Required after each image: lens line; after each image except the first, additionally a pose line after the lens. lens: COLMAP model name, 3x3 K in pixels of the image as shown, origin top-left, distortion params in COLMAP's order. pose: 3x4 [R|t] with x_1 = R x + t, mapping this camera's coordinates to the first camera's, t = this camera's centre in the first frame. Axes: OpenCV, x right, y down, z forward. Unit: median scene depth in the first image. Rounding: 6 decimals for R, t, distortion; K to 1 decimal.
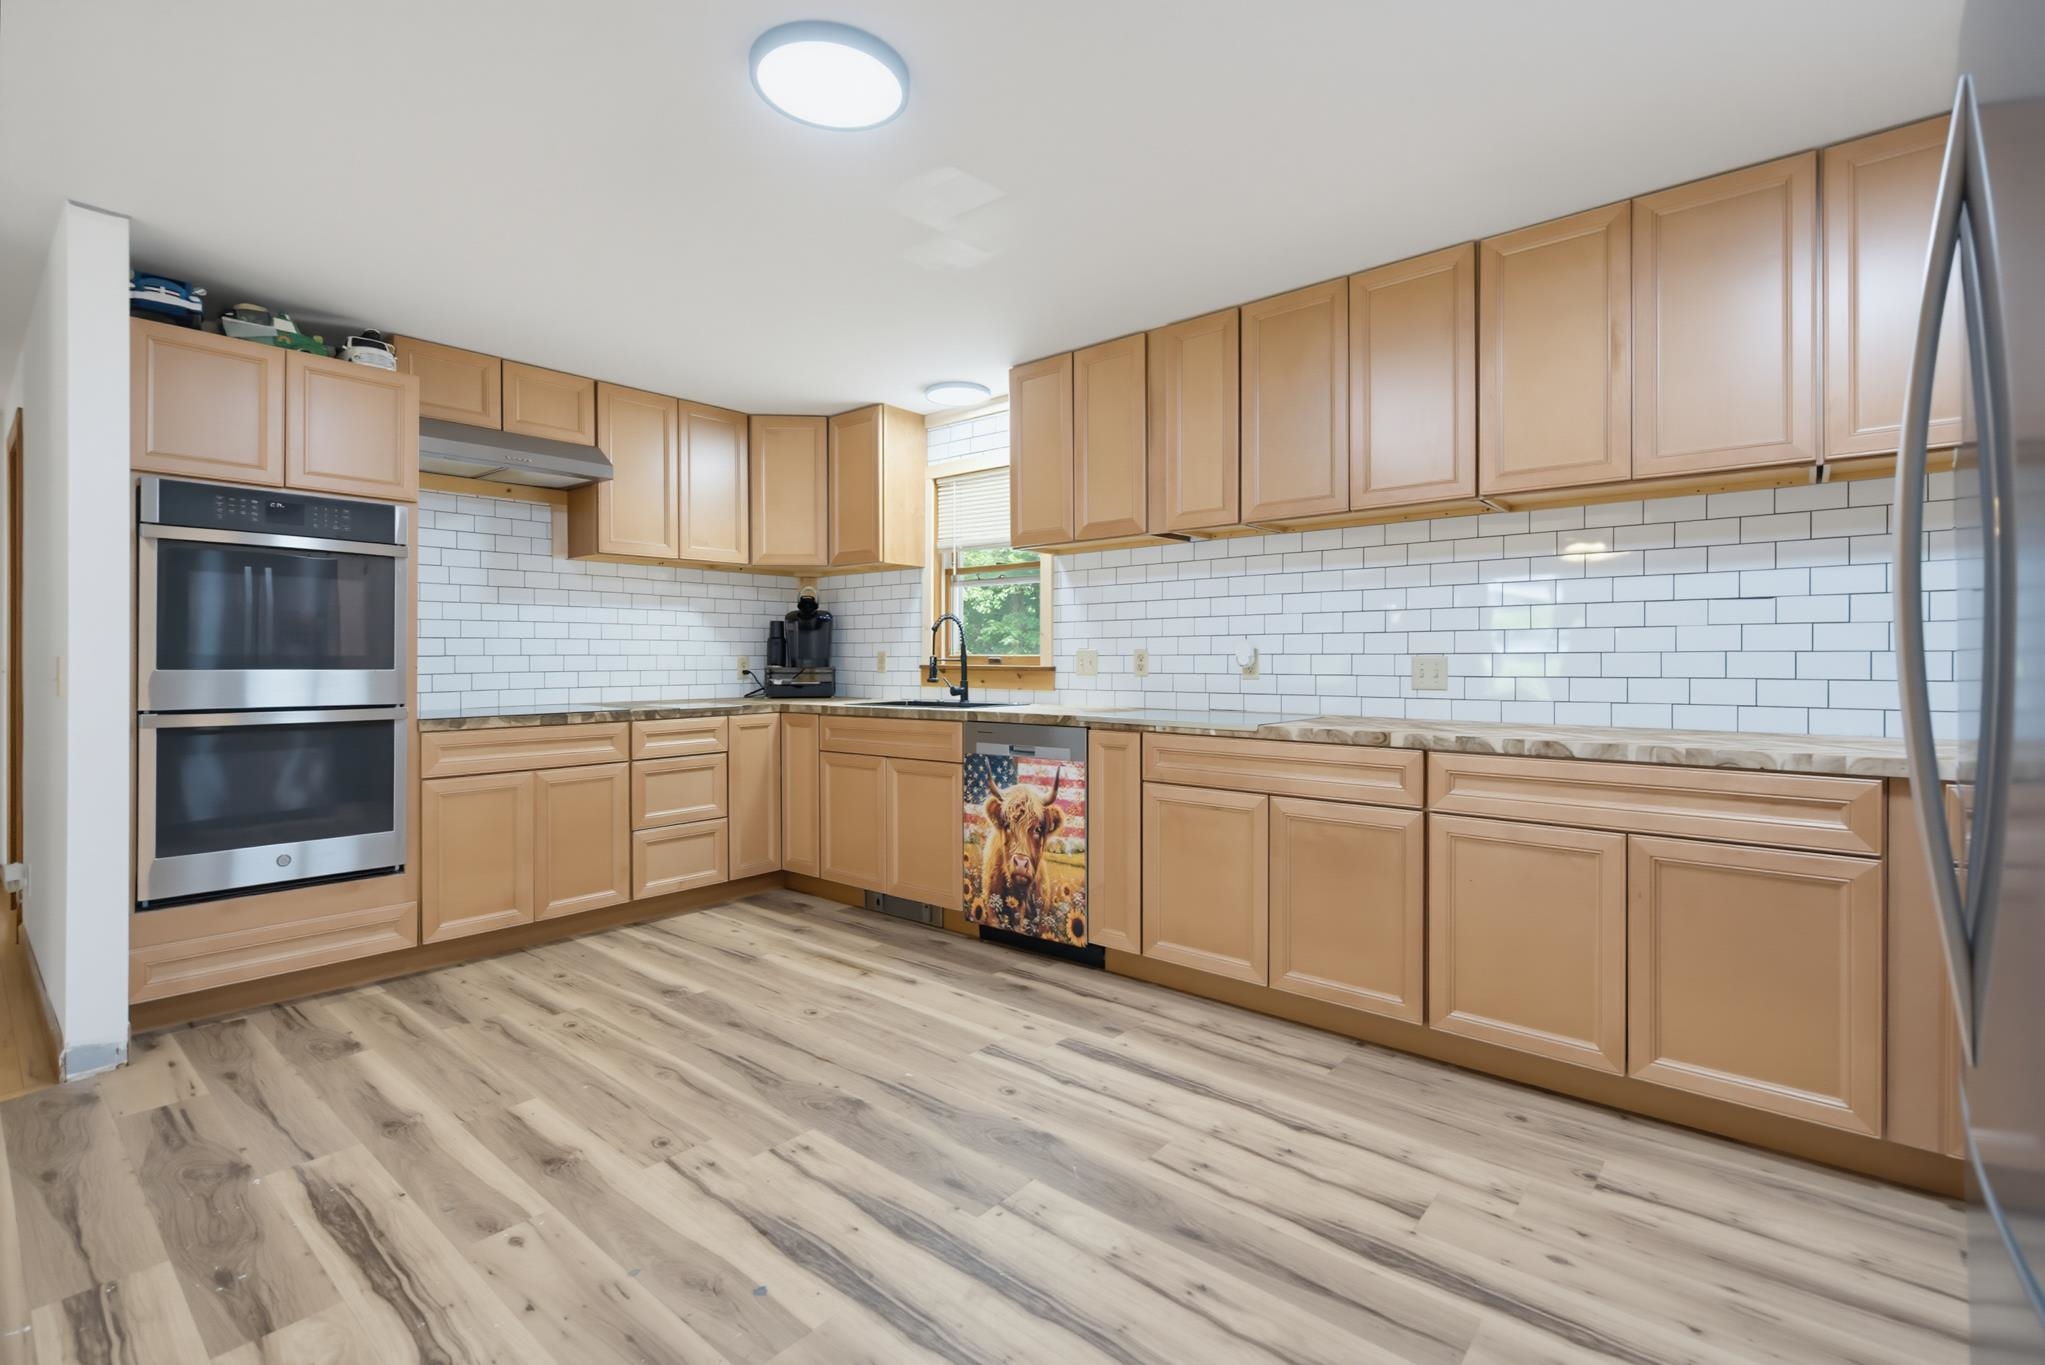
lens RADIAL K [[926.0, 0, 1023.9], [0, 926.0, 665.2], [0, 0, 1]] dist [0.003127, 0.000251]
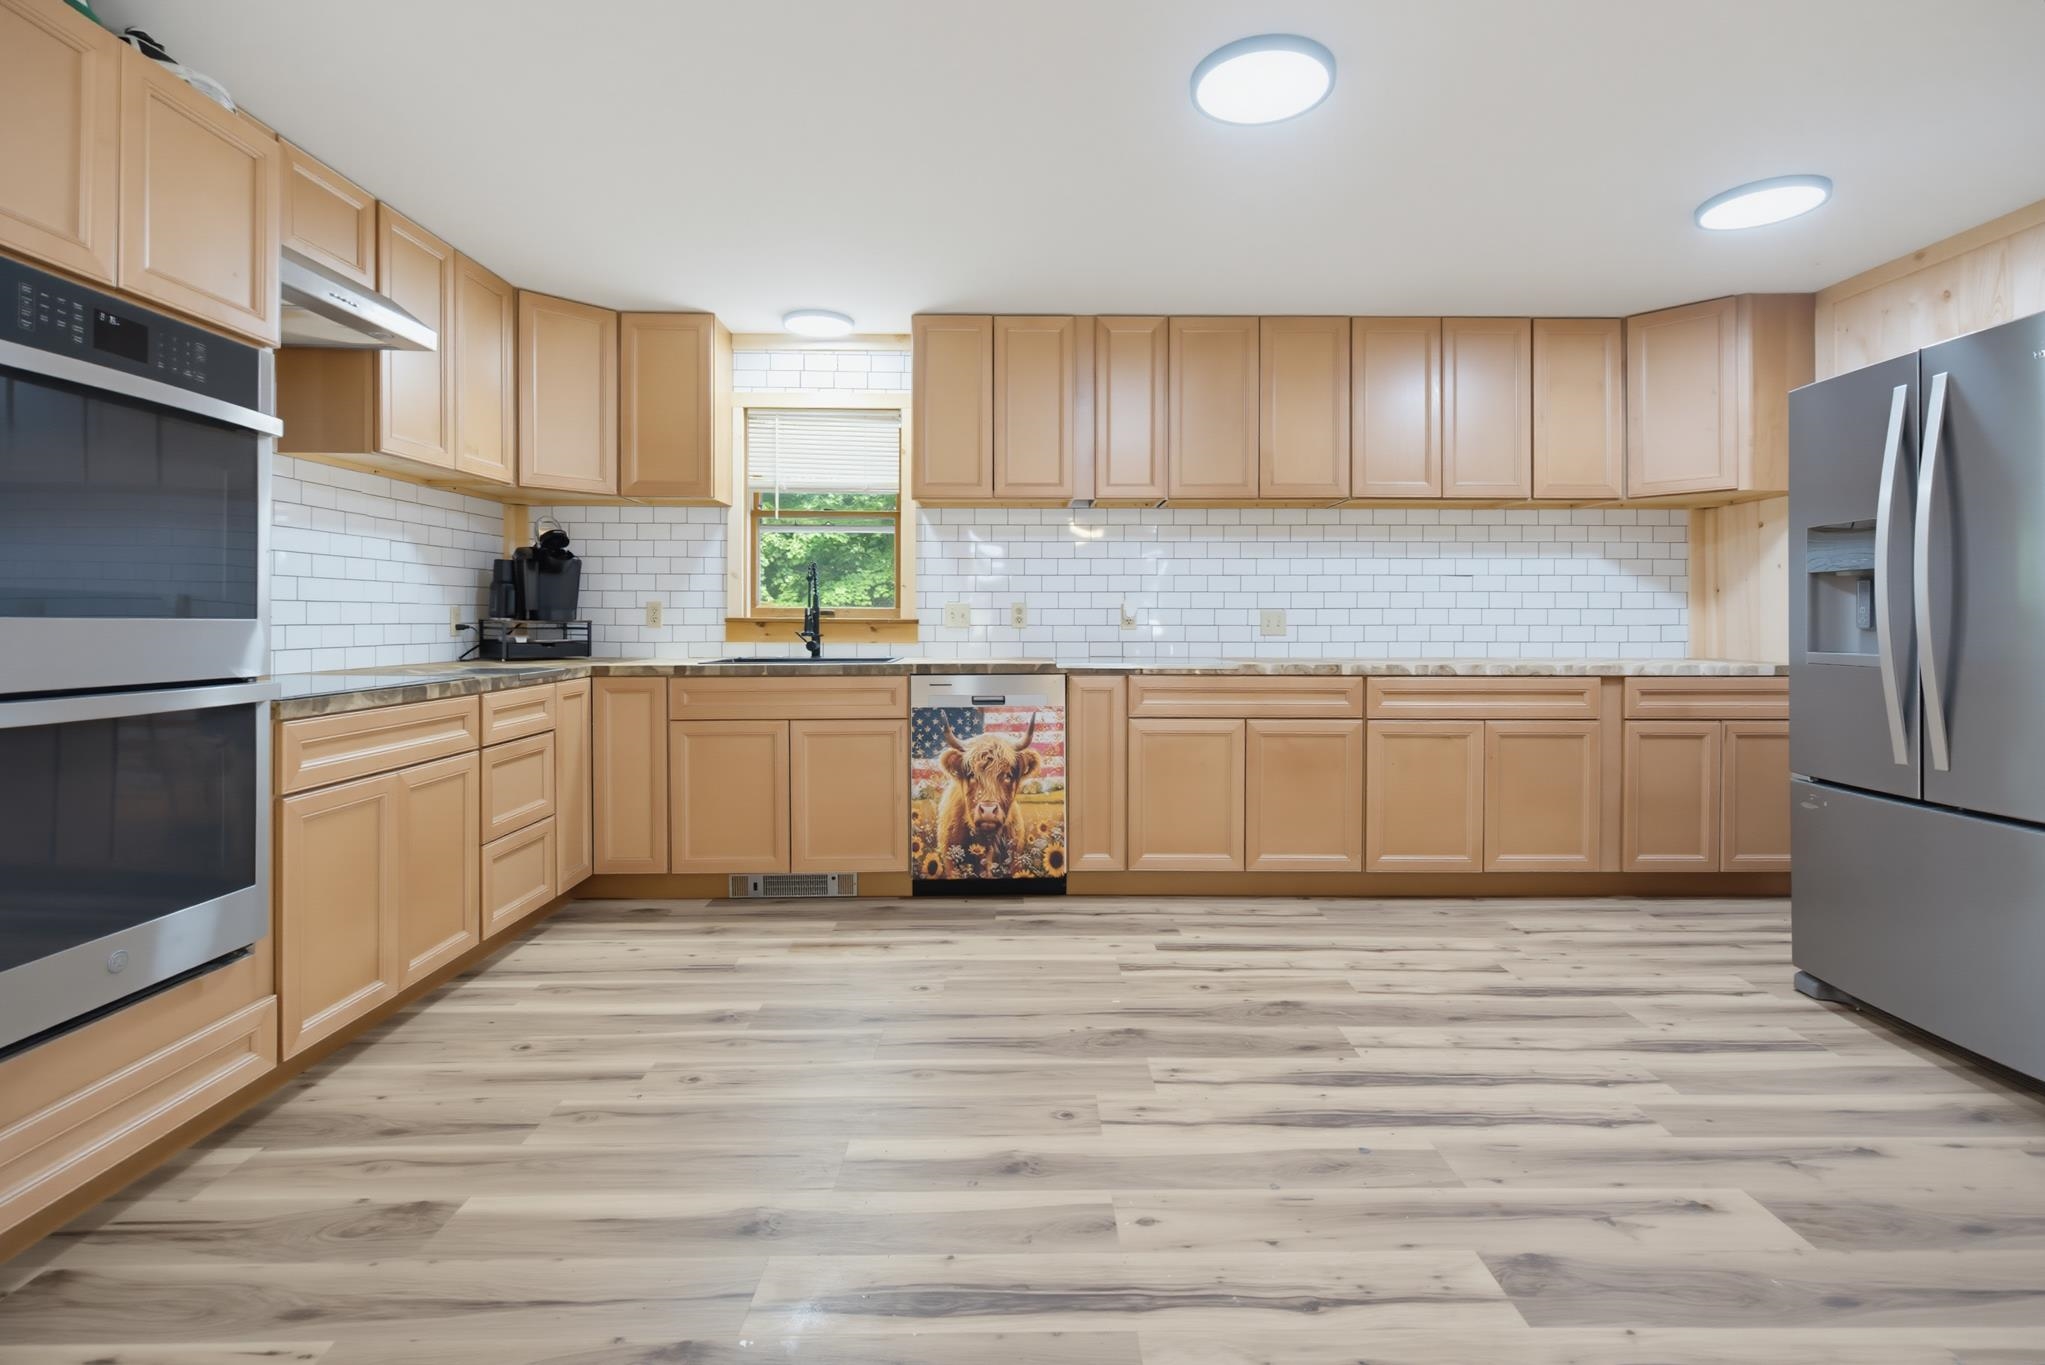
lens RADIAL K [[938.9, 0, 1028.5], [0, 938.9, 630.4], [0, 0, 1]] dist [0.001749, -0.000077]
pose [[0.752385, -0.005852, 0.658698, -0.662943], [0.001237, 0.999971, 0.007471, 0.007544], [-0.658723, -0.004807, 0.752370, 0.192033]]
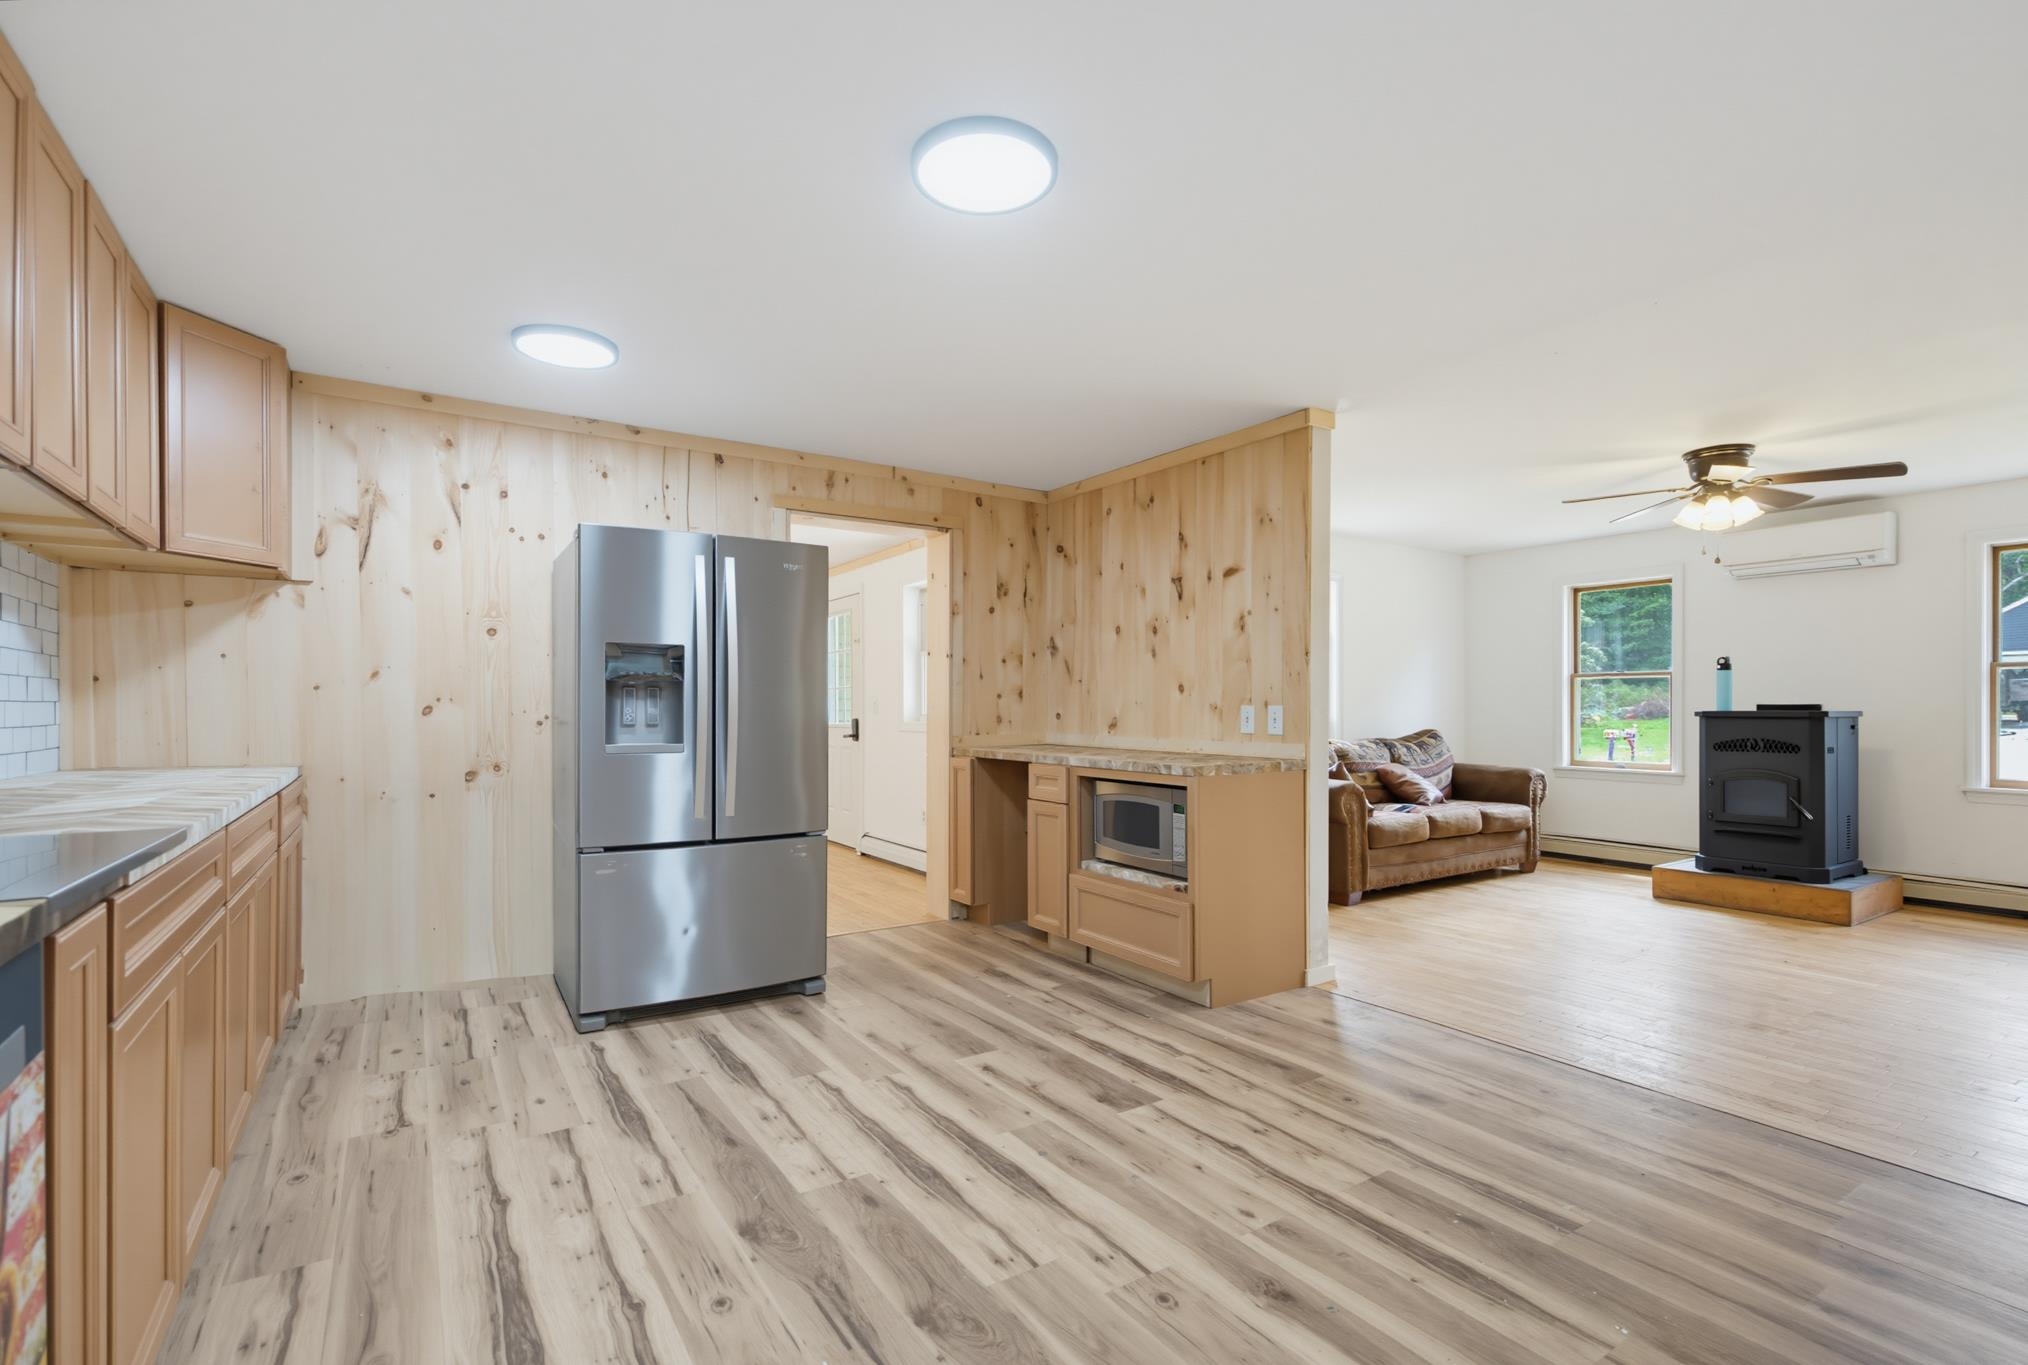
lens RADIAL K [[931.9, 0, 1012.5], [0, 931.9, 711.0], [0, 0, 1]] dist [-0.001039, -0.000133]
pose [[-0.959464, -0.000617, 0.281829, -0.311800], [0.001136, 0.999981, 0.006056, -0.007156], [-0.281828, 0.006130, -0.959445, 1.154281]]
